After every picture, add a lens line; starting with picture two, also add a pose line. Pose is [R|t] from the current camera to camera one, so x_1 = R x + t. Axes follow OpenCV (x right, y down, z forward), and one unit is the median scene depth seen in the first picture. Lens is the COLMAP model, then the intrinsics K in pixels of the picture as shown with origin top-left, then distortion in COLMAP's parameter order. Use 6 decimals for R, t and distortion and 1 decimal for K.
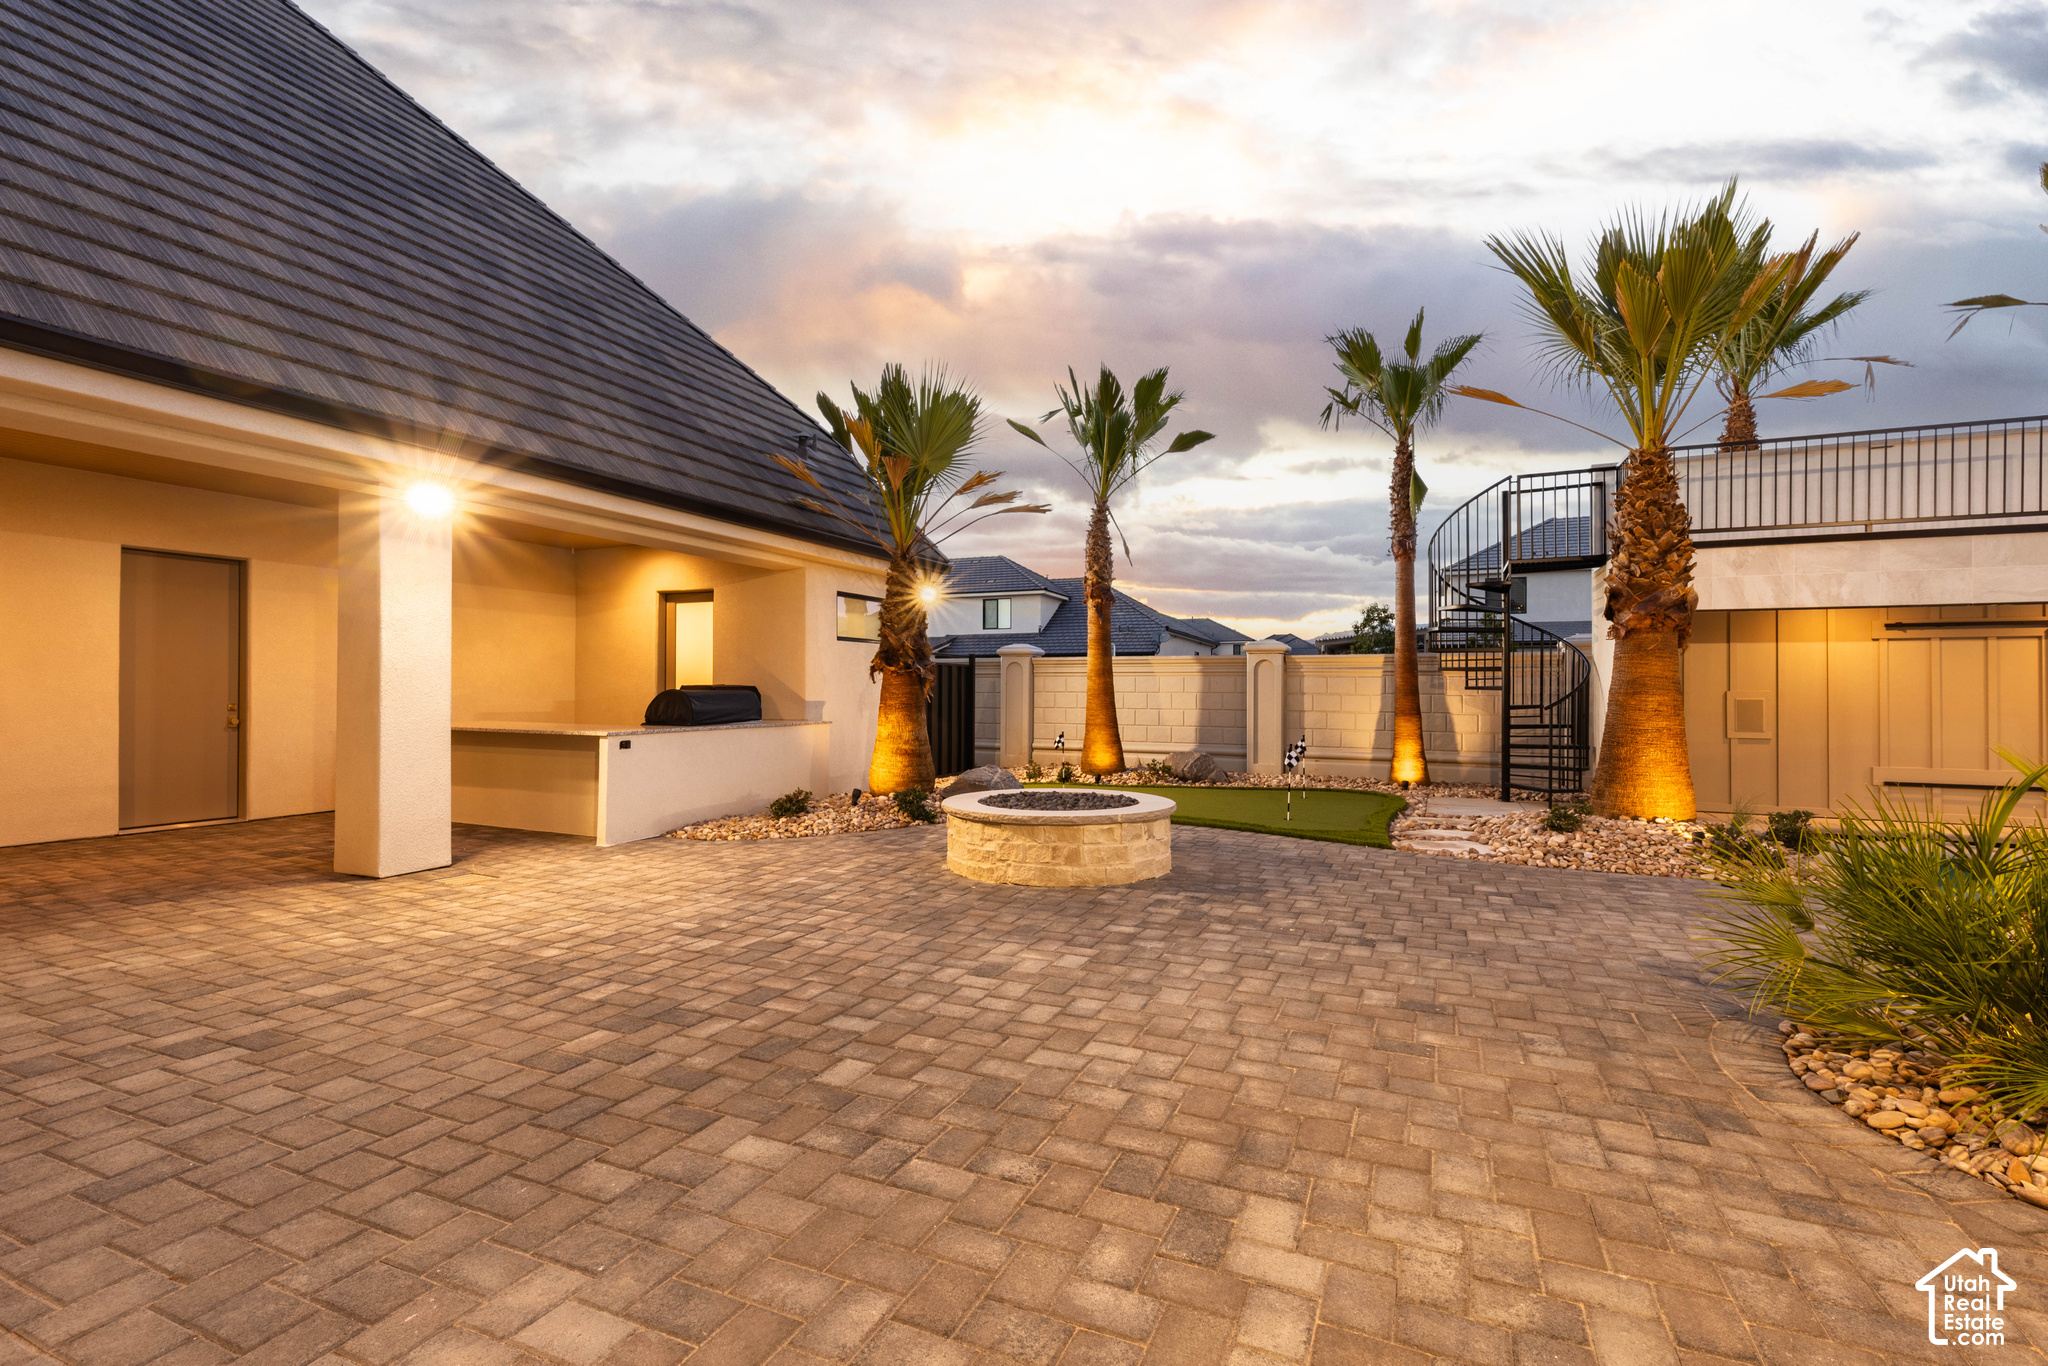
lens RADIAL K [[905.9, 0, 1024.0], [0, 905.9, 683.0], [0, 0, 1]] dist [-0.000013, 0.000003]
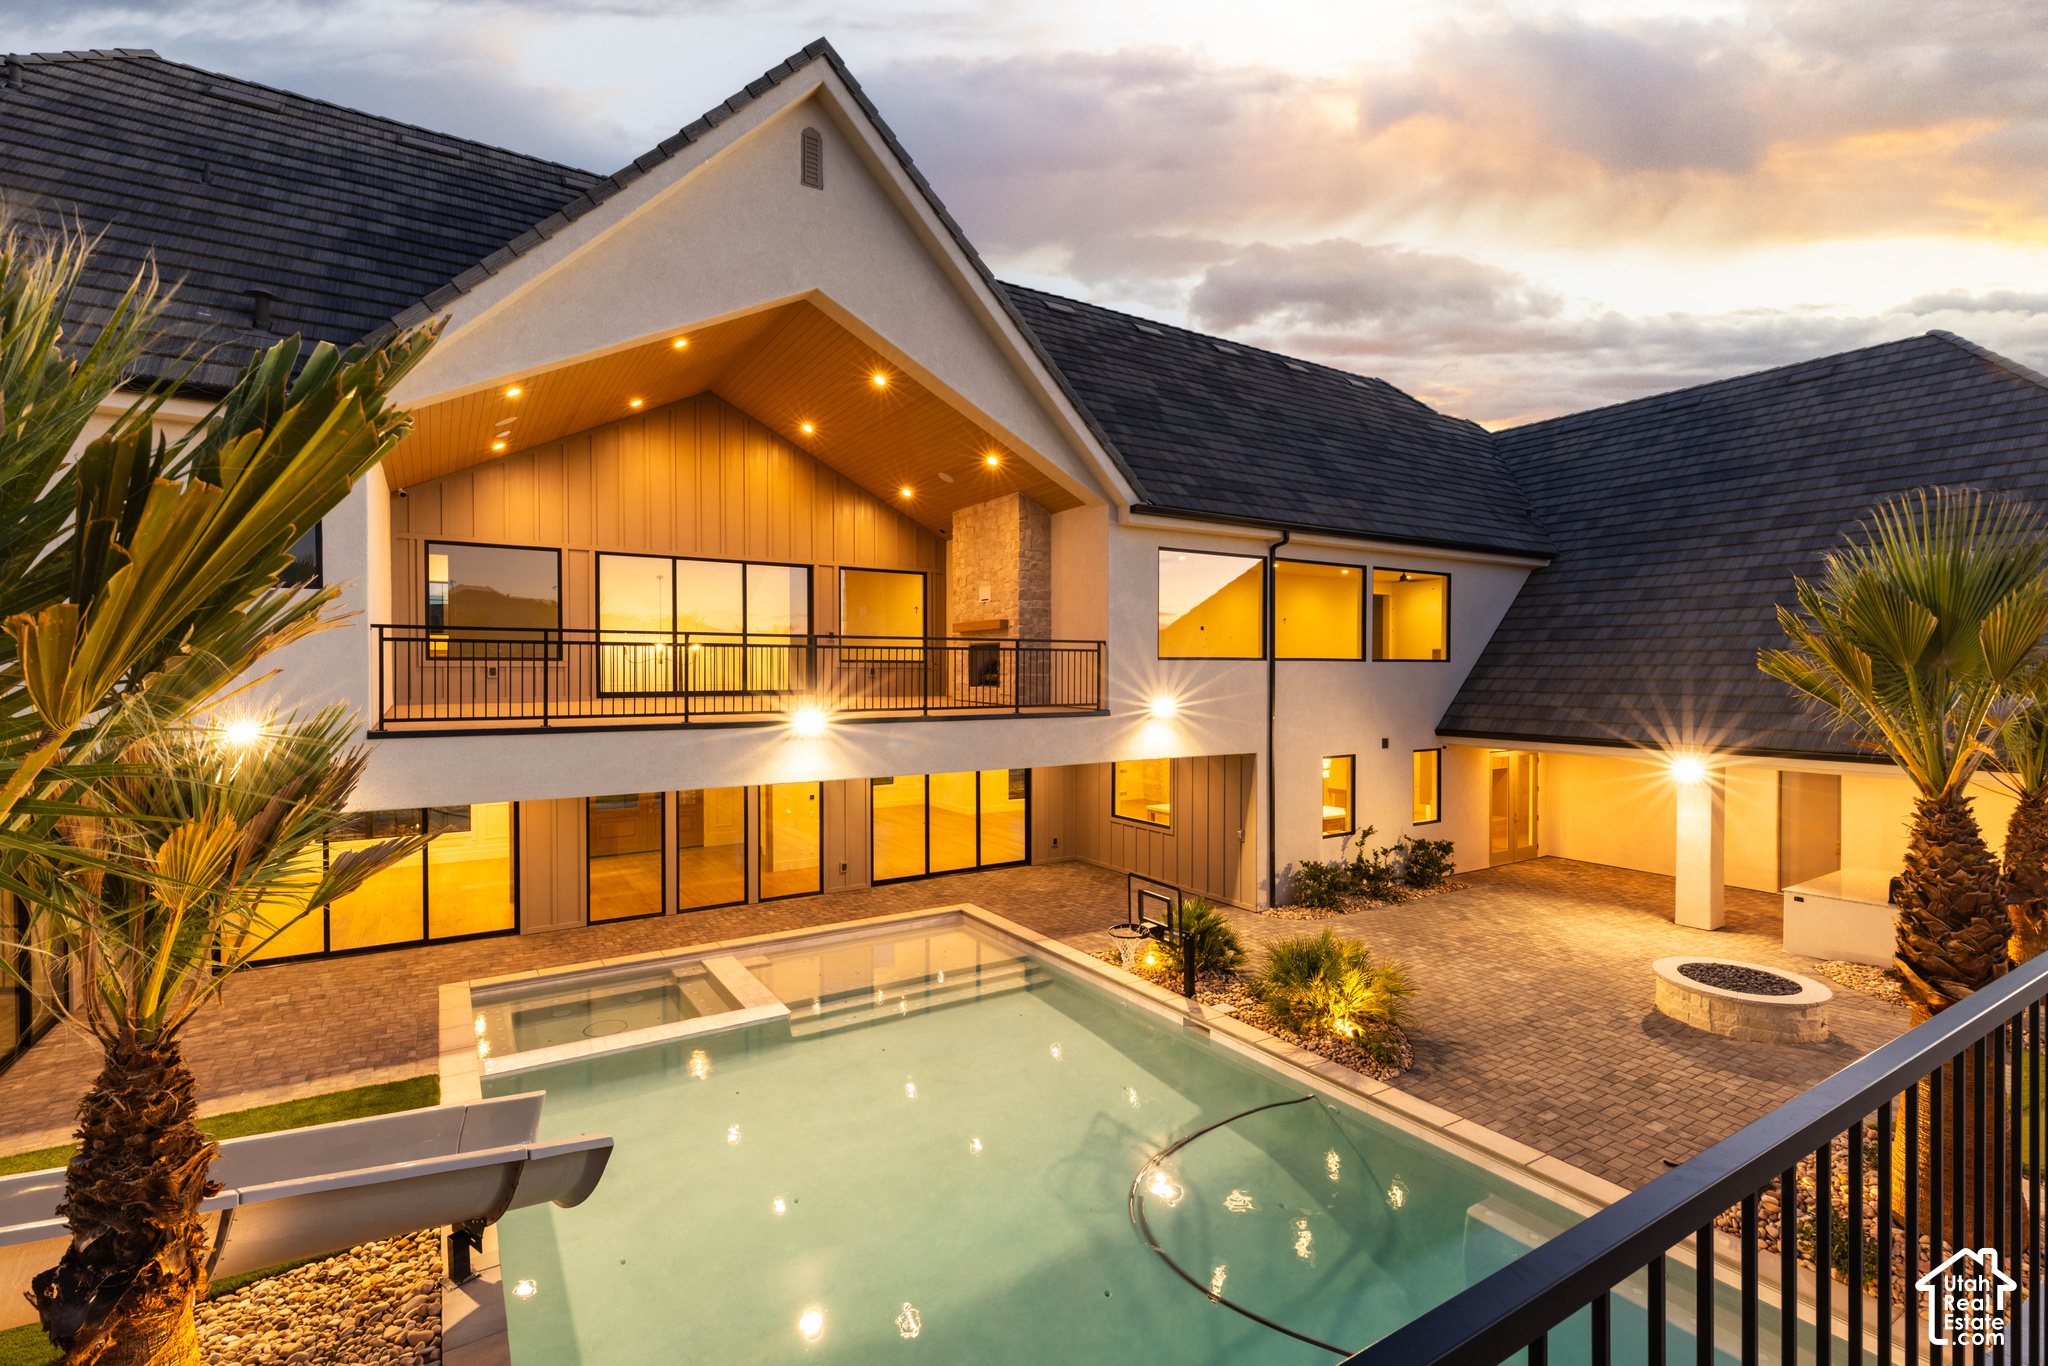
lens RADIAL K [[934.1, 0, 1024.0], [0, 934.1, 683.0], [0, 0, 1]] dist [0.000912, -0.000024]
pose [[-0.553176, 0.008297, -0.833023, 1.489623], [0.007637, 0.999959, 0.004888, -0.294214], [0.833030, -0.003658, -0.553216, 0.592610]]
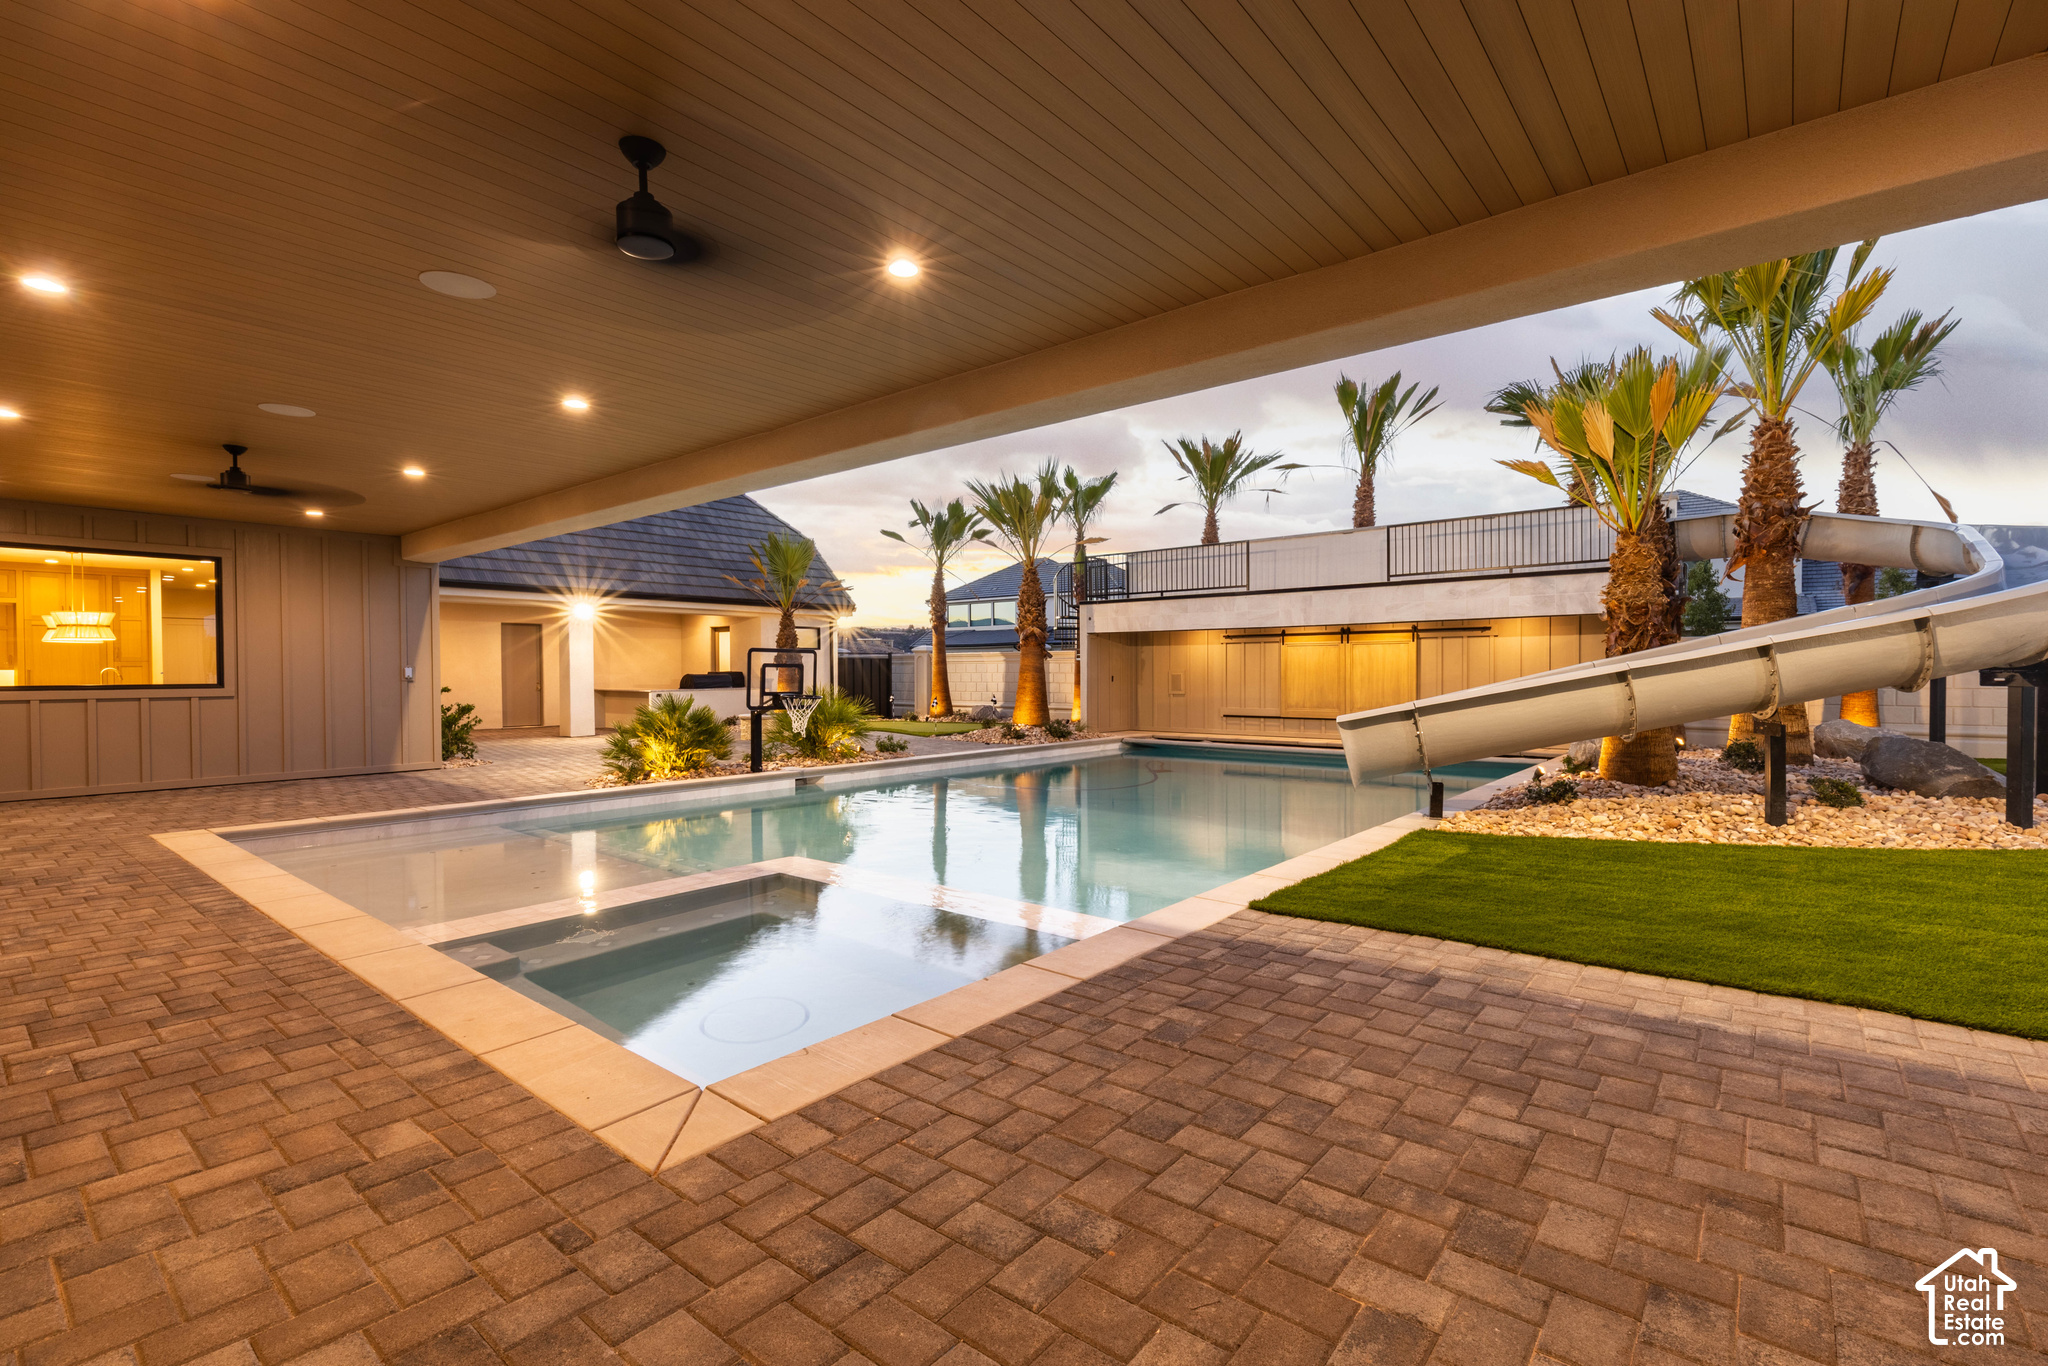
lens RADIAL K [[934.1, 0, 1024.0], [0, 934.1, 683.0], [0, 0, 1]] dist [0.000912, -0.000024]
pose [[0.965341, -0.005960, -0.260923, 1.012573], [0.011192, 0.999765, 0.018572, -0.003904], [0.260751, -0.020848, 0.965181, -1.054994]]
